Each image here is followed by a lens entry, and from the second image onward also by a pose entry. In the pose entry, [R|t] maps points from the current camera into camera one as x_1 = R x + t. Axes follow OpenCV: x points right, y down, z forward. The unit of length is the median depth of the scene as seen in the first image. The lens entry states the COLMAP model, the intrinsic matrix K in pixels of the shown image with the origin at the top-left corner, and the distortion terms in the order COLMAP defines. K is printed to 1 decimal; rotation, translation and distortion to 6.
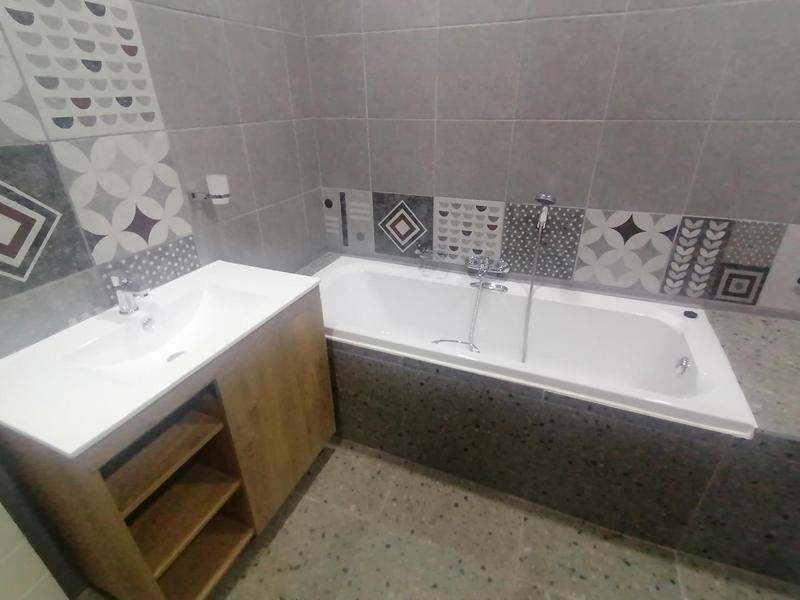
lens RADIAL K [[395.9, 0, 401.6], [0, 395.9, 293.9], [0, 0, 1]] dist [0.017574, -0.004755]
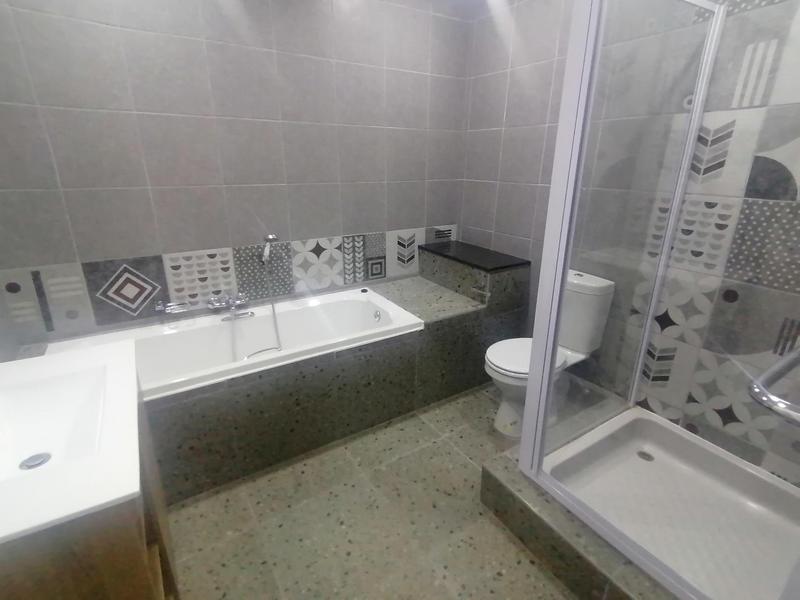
lens RADIAL K [[395.9, 0, 401.5], [0, 395.9, 299.0], [0, 0, 1]] dist [0.017574, -0.004755]
pose [[0.574973, -0.263490, 0.774583, -0.443407], [0.350647, 0.934730, 0.057681, 0.037360], [-0.739224, 0.238440, 0.629836, -0.150946]]
